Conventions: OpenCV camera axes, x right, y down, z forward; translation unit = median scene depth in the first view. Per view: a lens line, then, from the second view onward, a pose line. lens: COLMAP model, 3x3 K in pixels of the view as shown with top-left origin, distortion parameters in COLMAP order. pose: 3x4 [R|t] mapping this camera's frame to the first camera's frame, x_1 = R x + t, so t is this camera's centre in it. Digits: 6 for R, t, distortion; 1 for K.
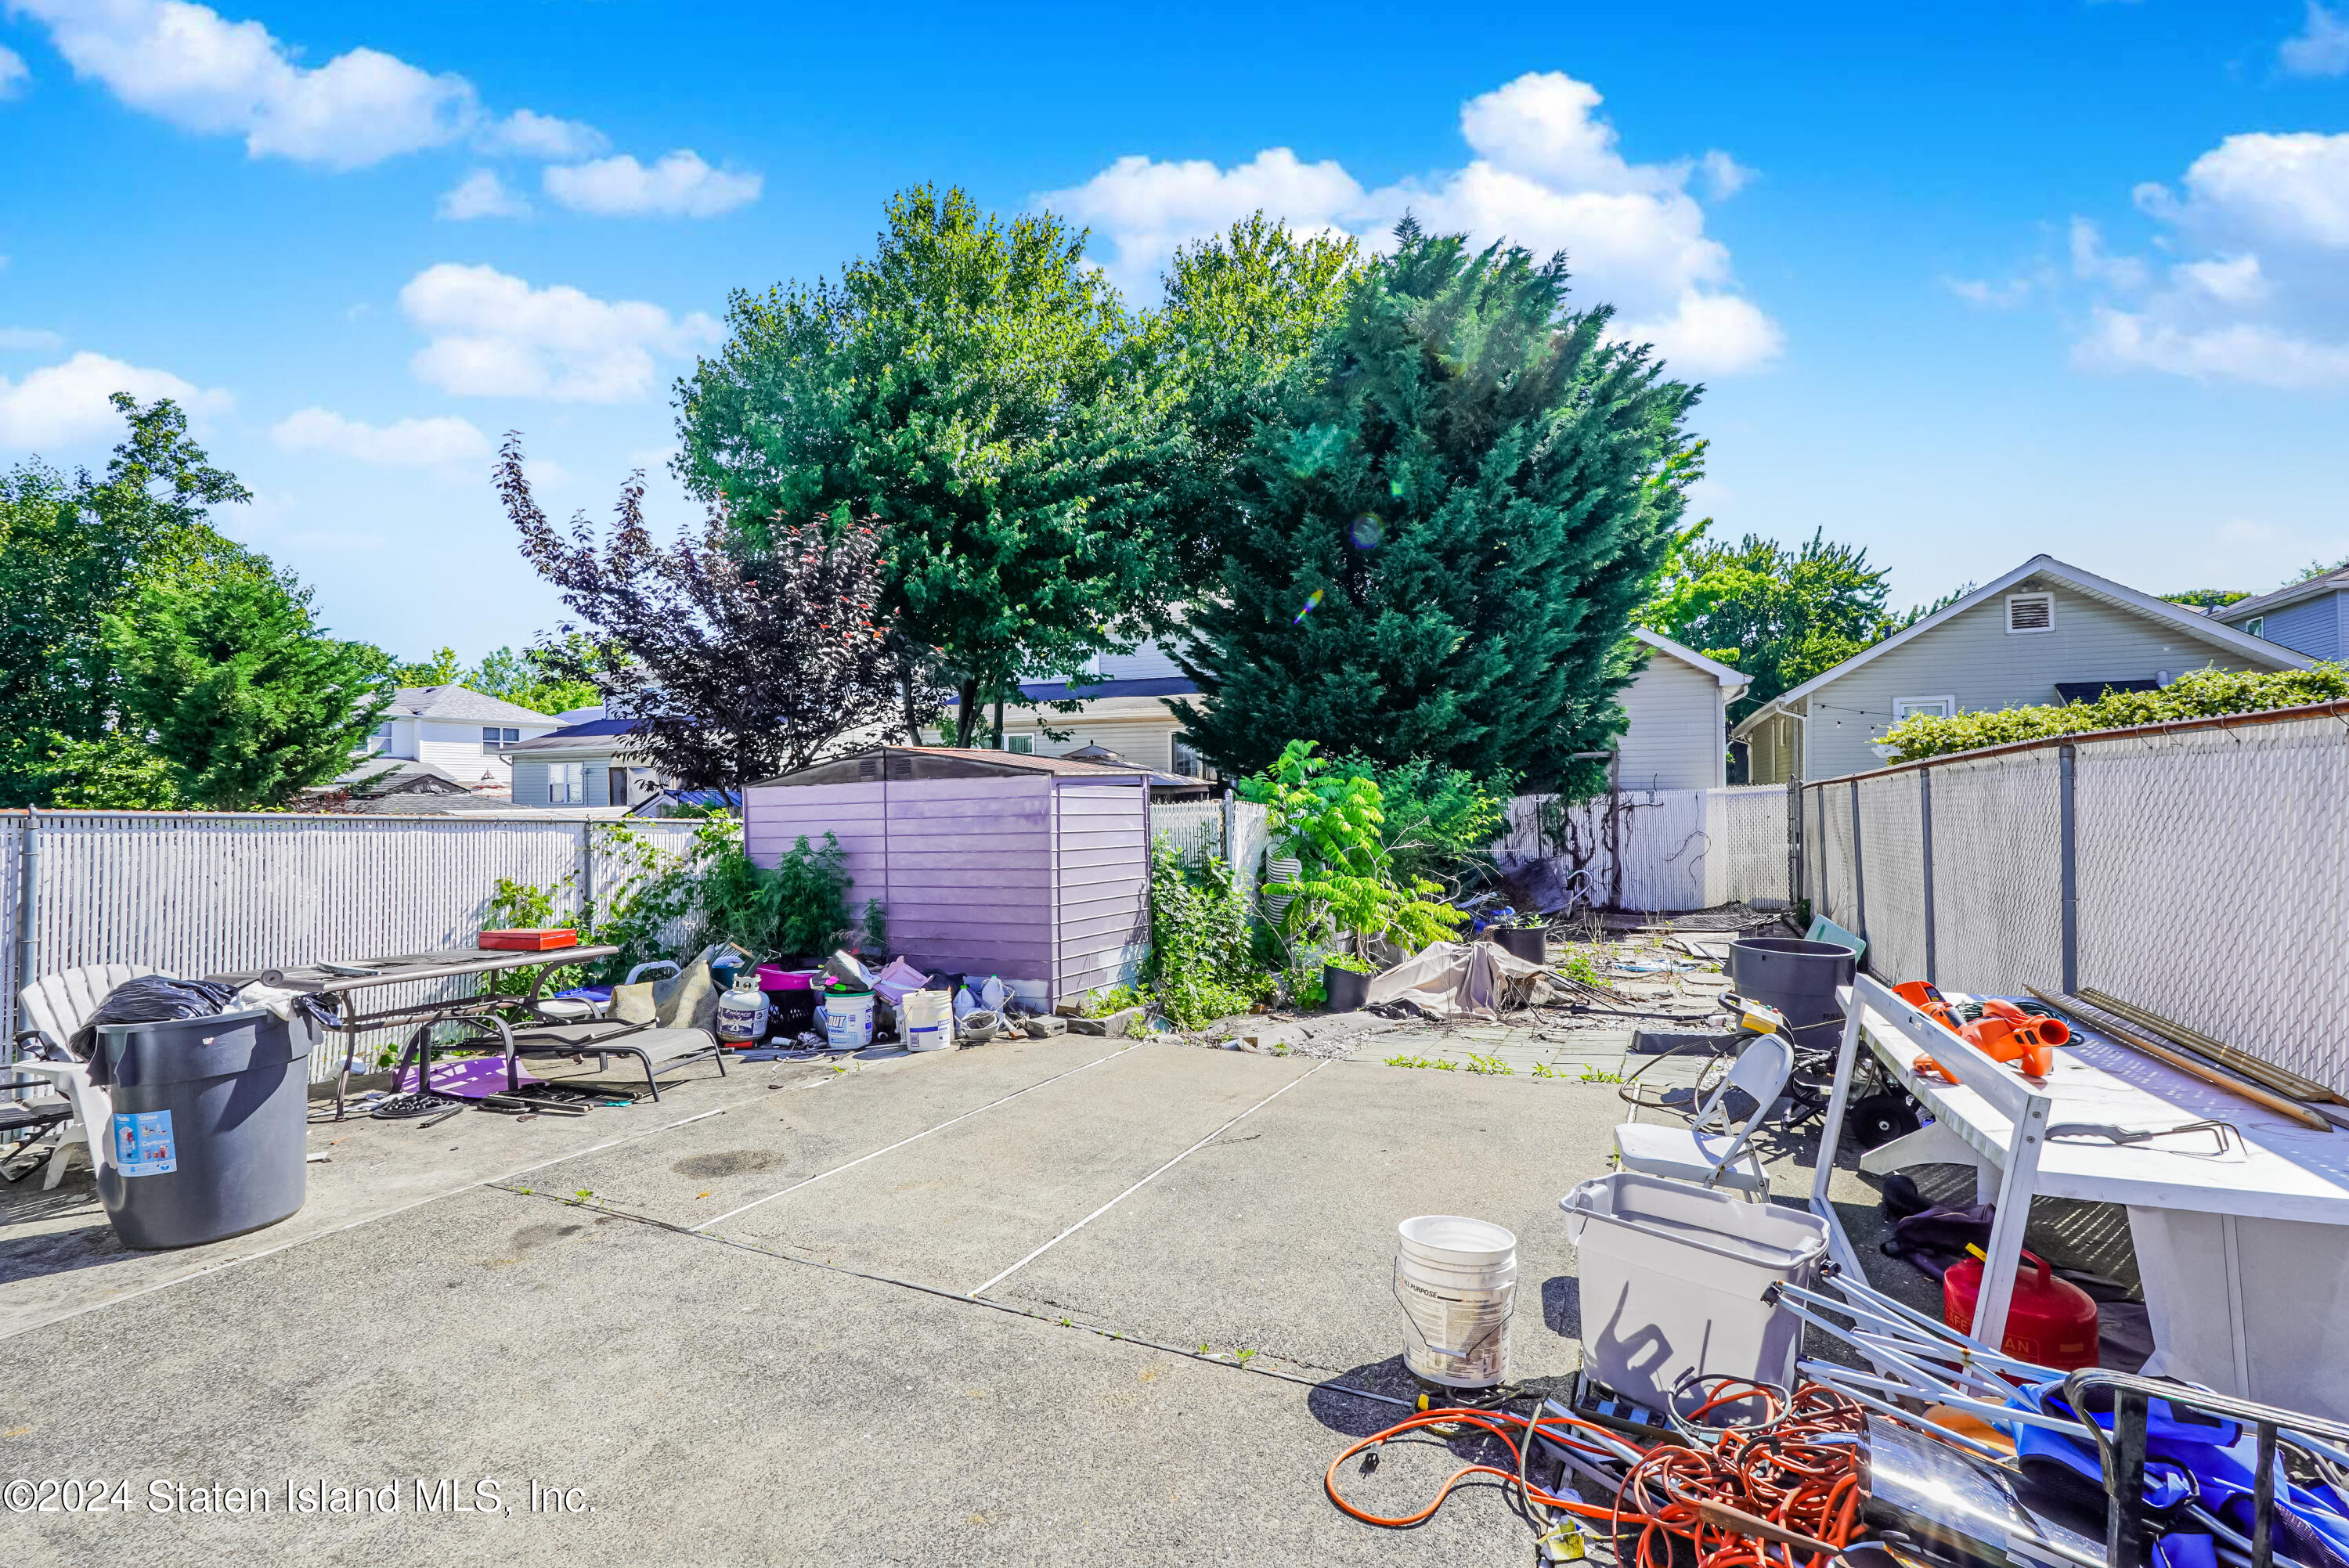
lens RADIAL K [[1073.6, 0, 1169.7], [0, 1073.6, 788.7], [0, 0, 1]] dist [-0.027782, 0.012573]
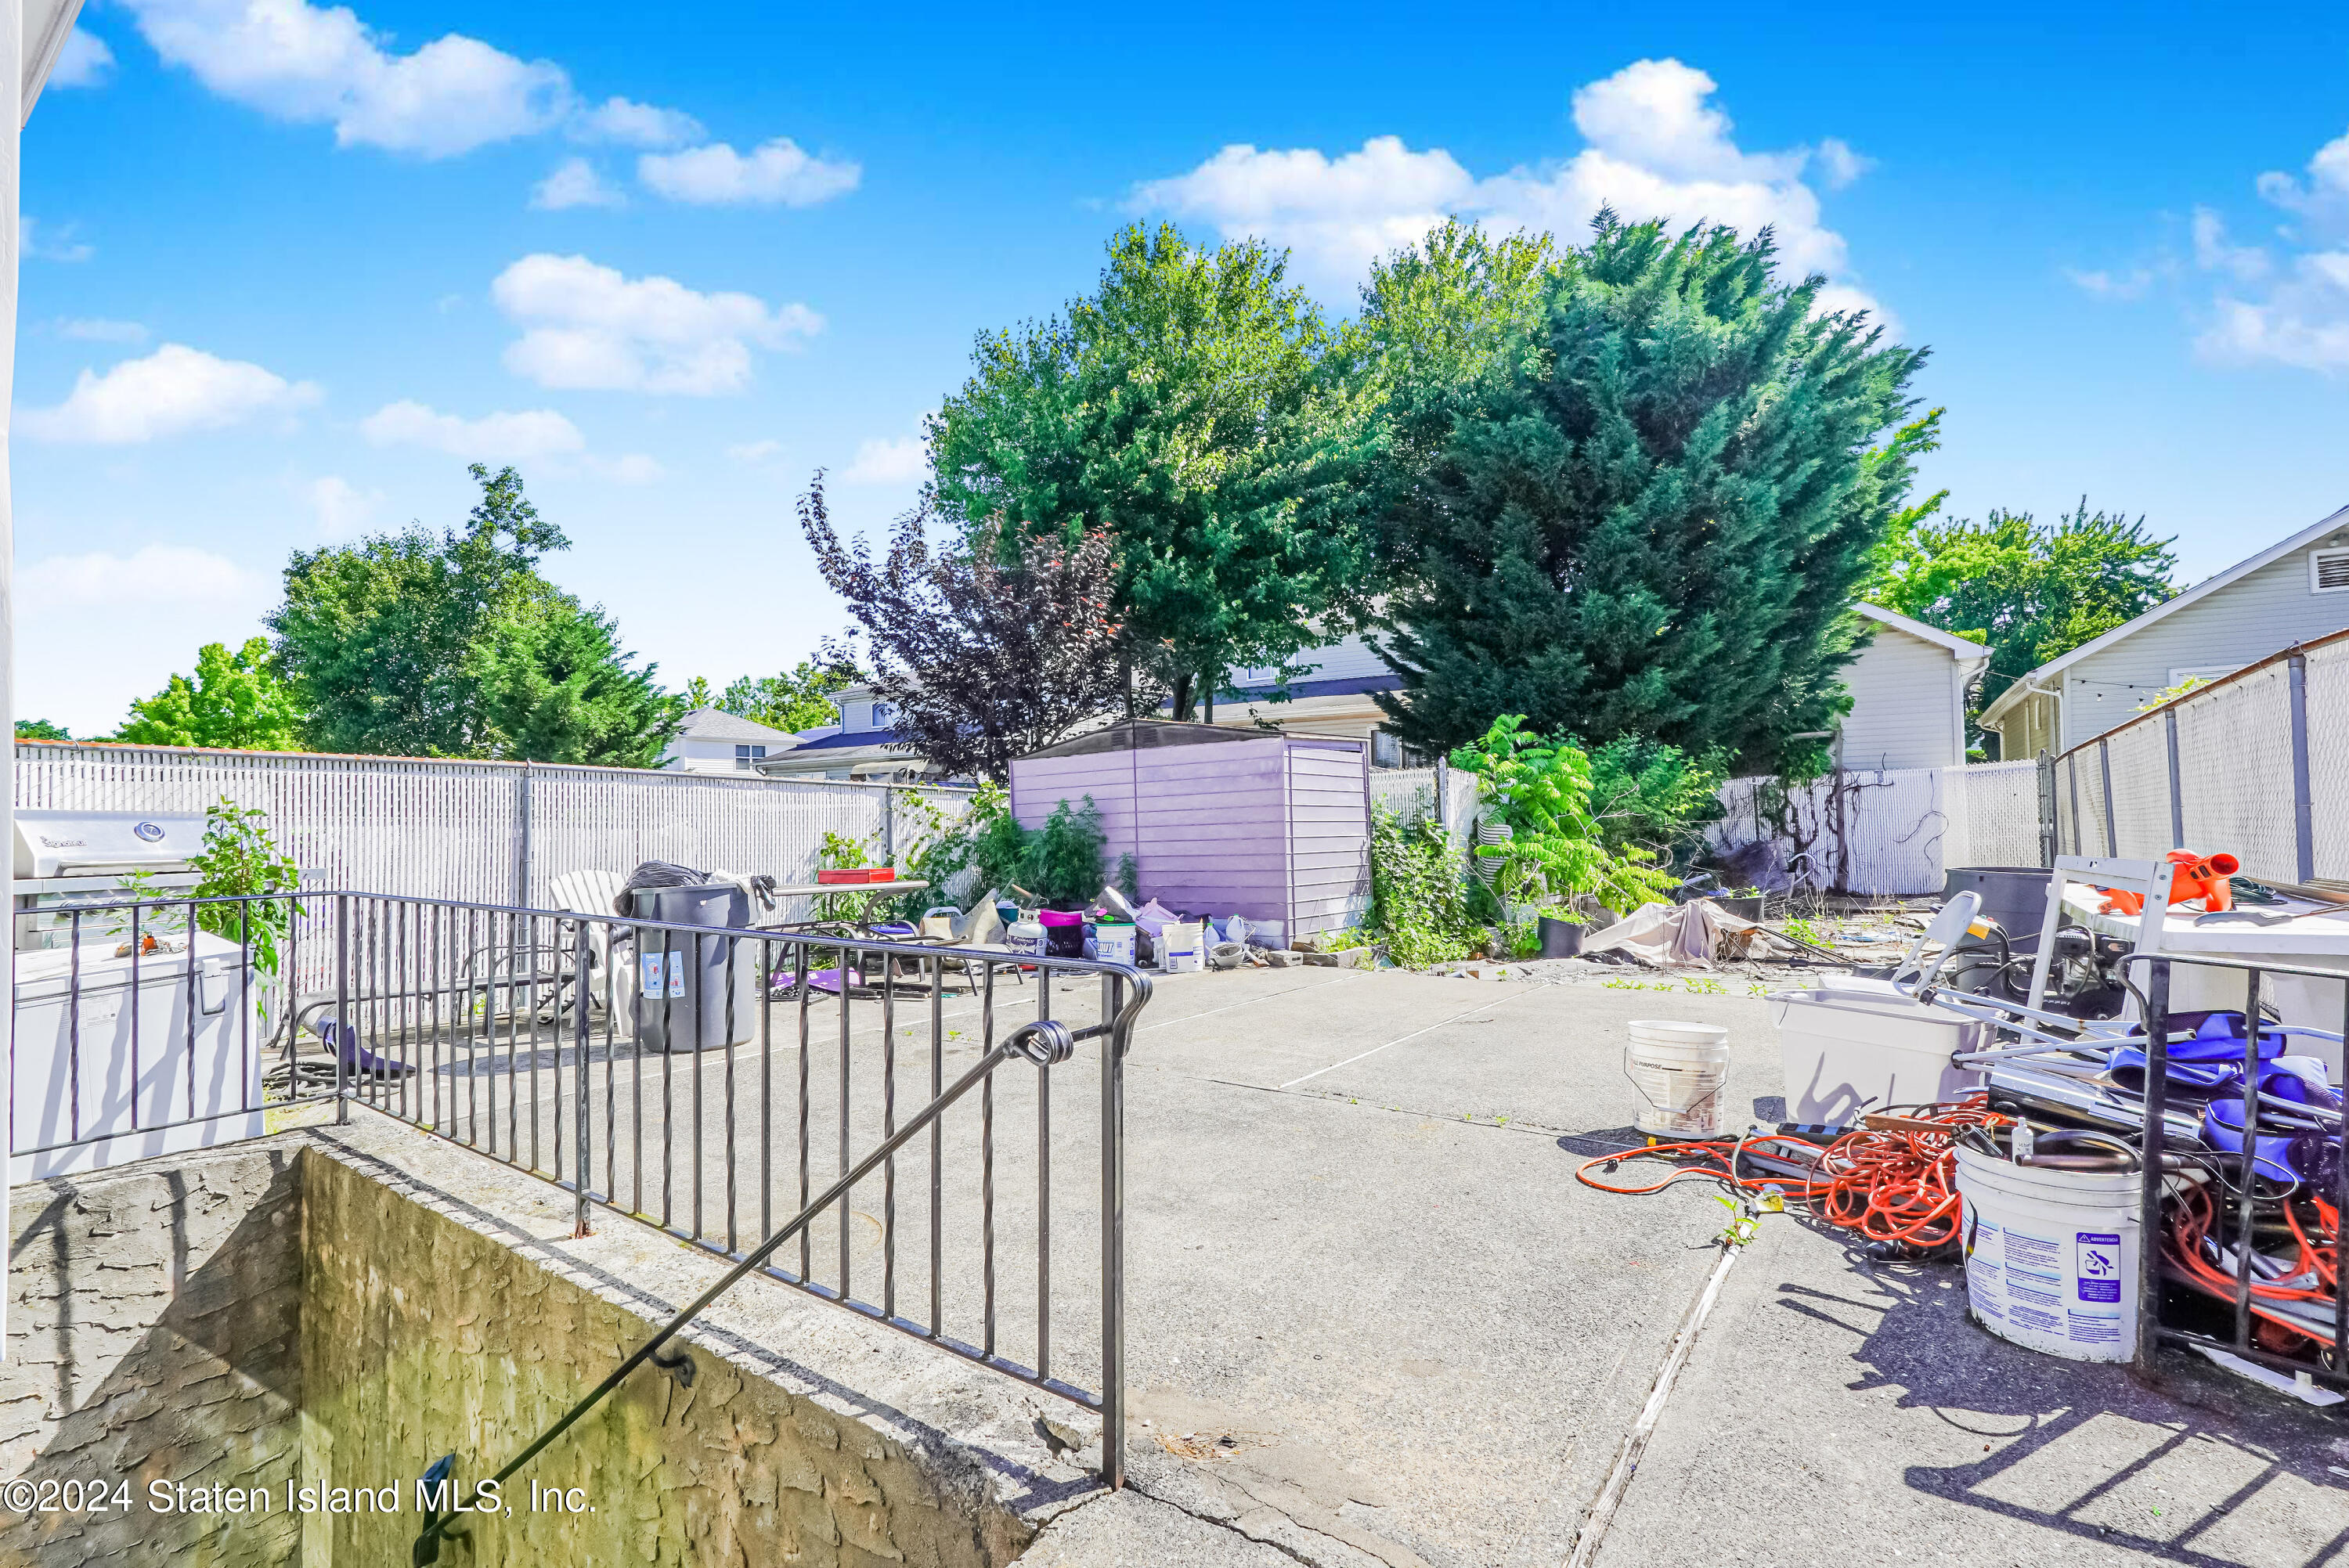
lens RADIAL K [[1073.6, 0, 1169.7], [0, 1073.6, 788.7], [0, 0, 1]] dist [-0.027782, 0.012573]
pose [[0.984993, -0.013719, -0.172048, -0.019924], [0.011204, 0.999816, -0.015582, 0.031653], [0.172230, 0.013420, 0.984965, -0.068766]]
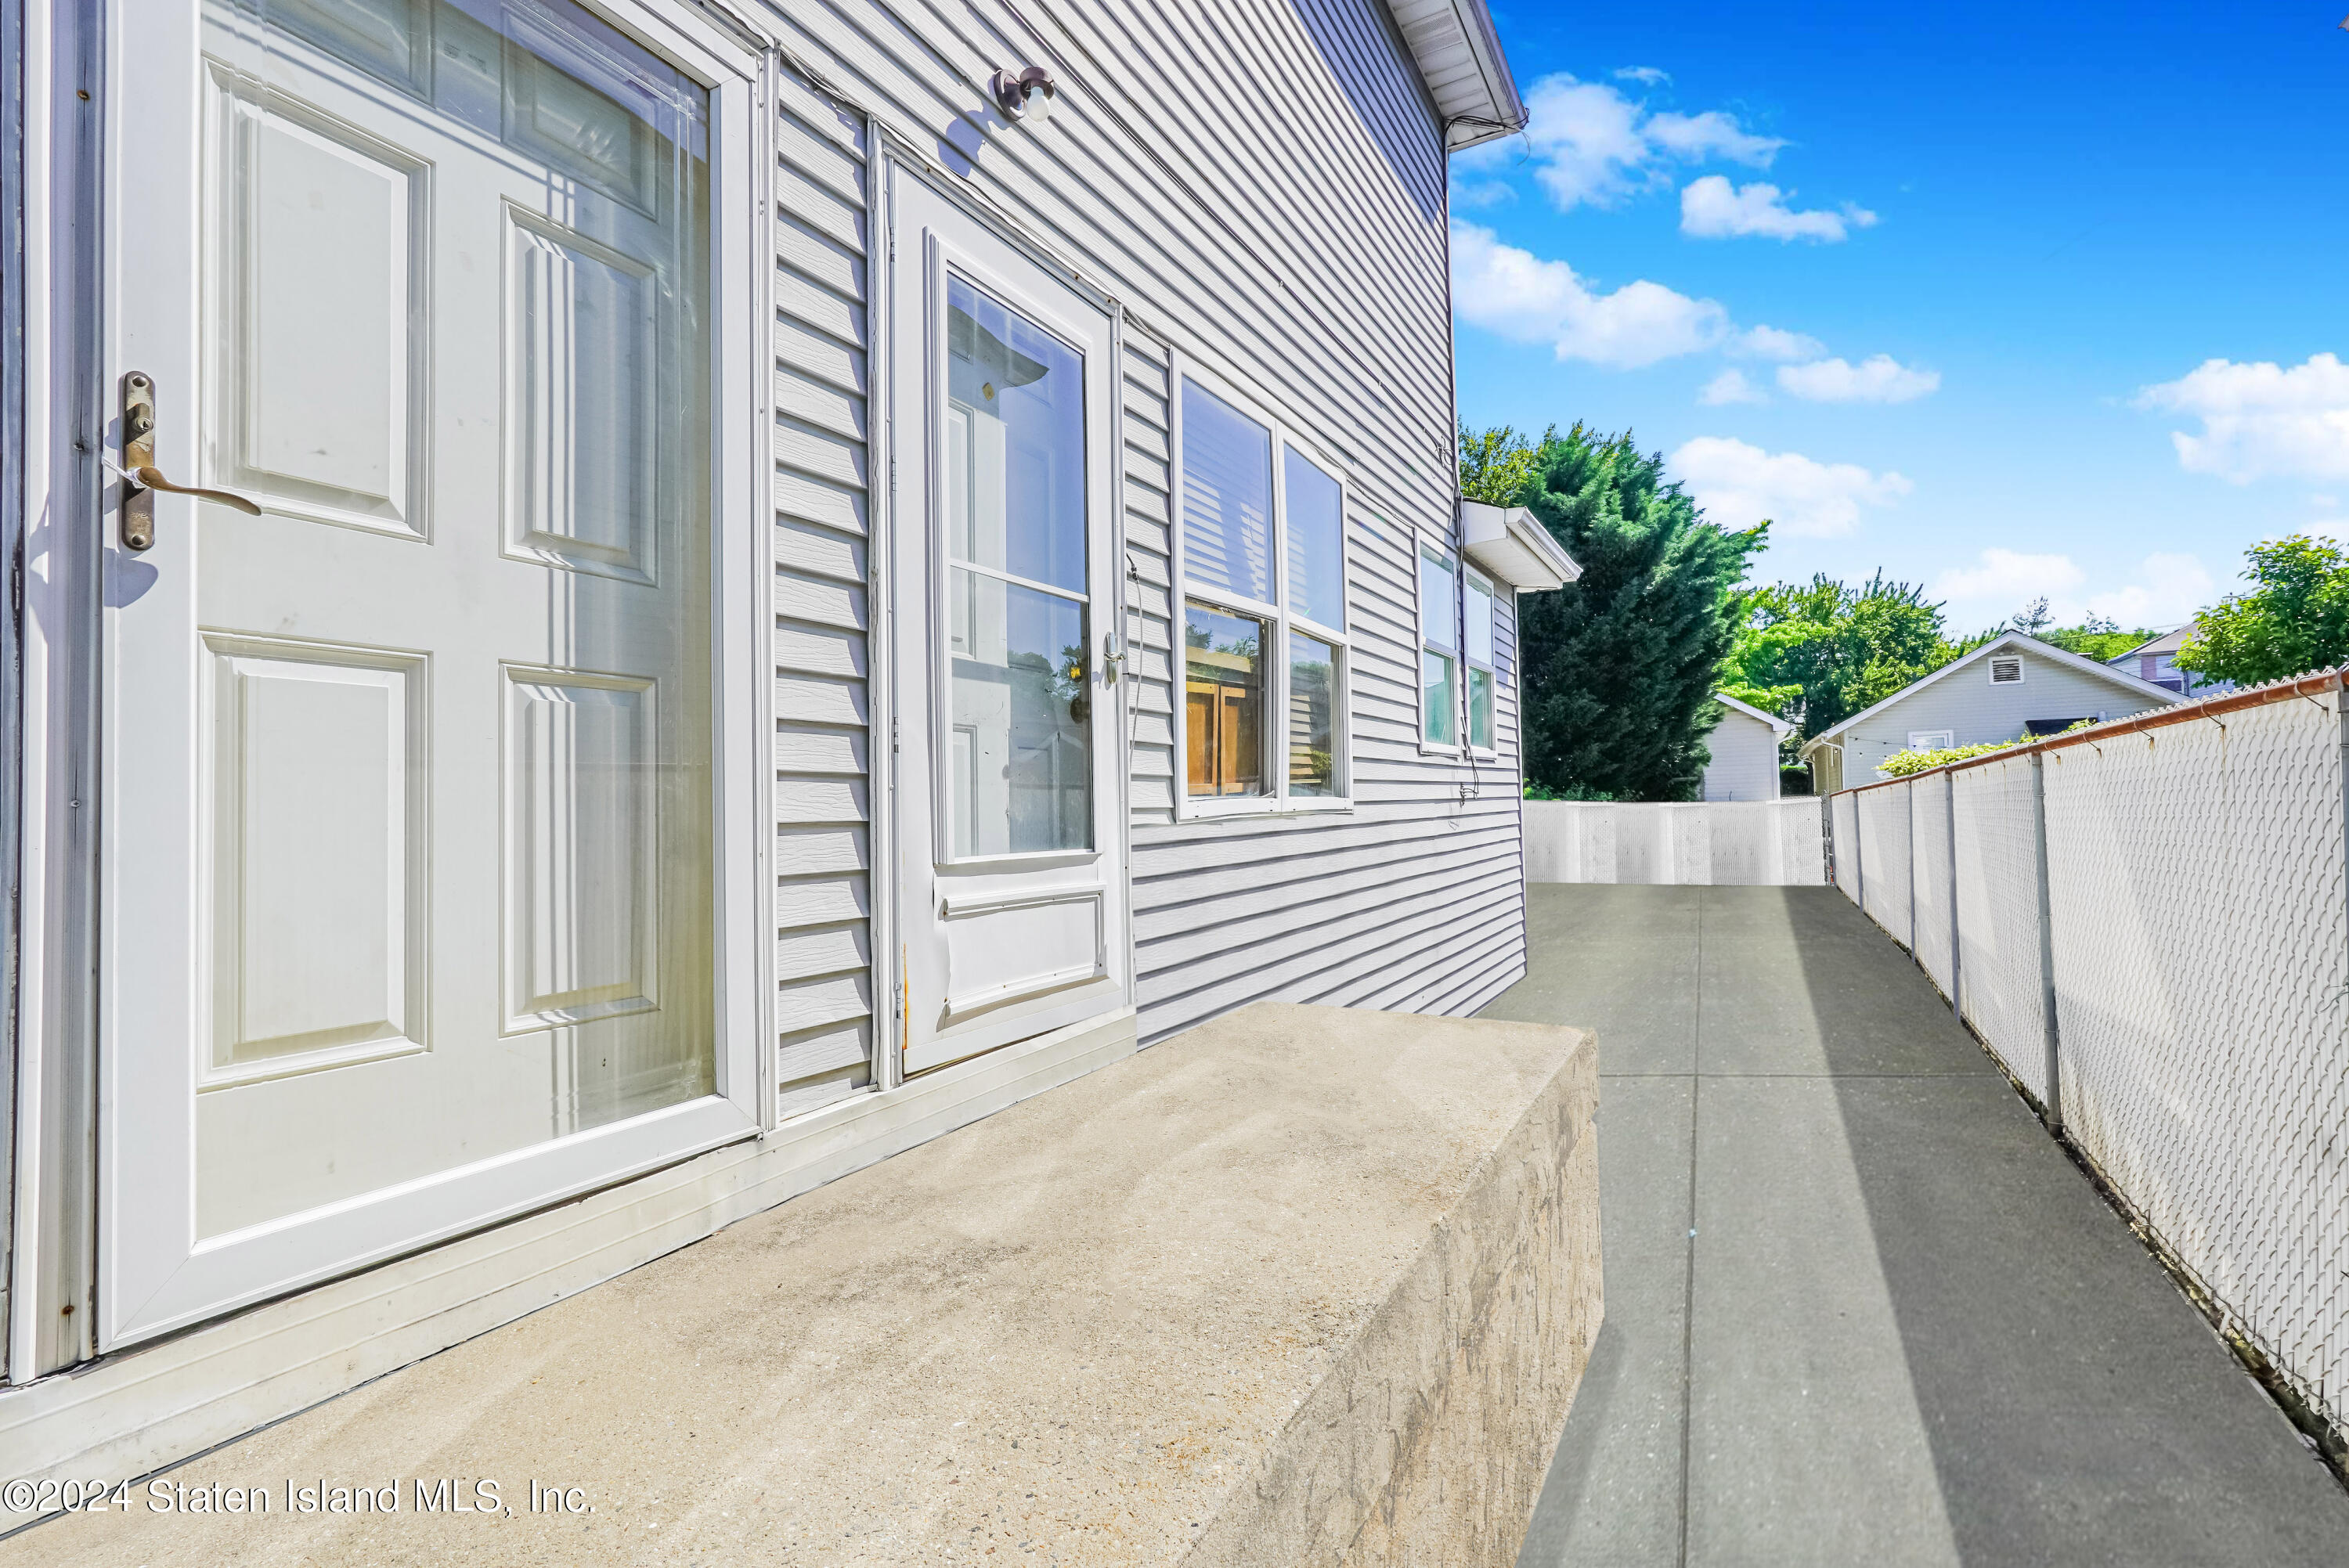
lens RADIAL K [[1064.1, 0, 1174.5], [0, 1064.1, 784.0], [0, 0, 1]] dist [-0.010186, -0.000163]
pose [[0.997886, -0.017088, -0.062696, -0.263200], [0.015787, 0.999651, -0.021178, -0.005721], [0.063036, 0.020143, 0.997808, -0.612280]]
